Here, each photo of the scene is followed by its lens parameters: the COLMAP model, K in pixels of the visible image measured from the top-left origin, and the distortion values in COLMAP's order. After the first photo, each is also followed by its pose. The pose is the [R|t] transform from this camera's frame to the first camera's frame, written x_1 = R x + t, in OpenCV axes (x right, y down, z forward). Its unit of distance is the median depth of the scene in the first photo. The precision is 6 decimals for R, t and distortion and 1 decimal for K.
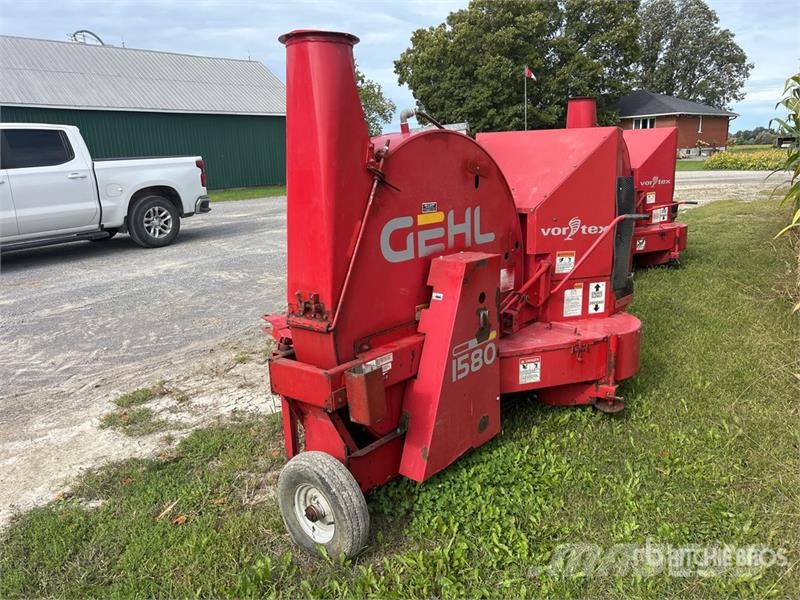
lens RADIAL K [[599.5, 0, 418.9], [0, 599.5, 297.3], [0, 0, 1]] dist [0.005559, -0.055144]
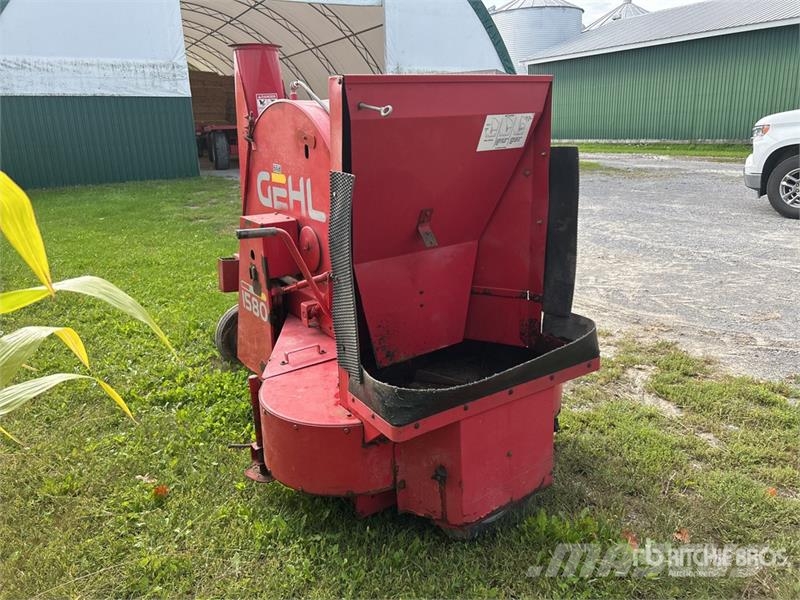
lens RADIAL K [[609.5, 0, 400.0], [0, 609.5, 300.0], [0, 0, 1]] dist [0.062743, -0.064268]
pose [[-0.283861, 0.303958, -0.909413, 1.020027], [-0.189793, 0.911851, 0.364014, -0.363880], [0.939894, 0.275930, -0.201150, 1.414960]]
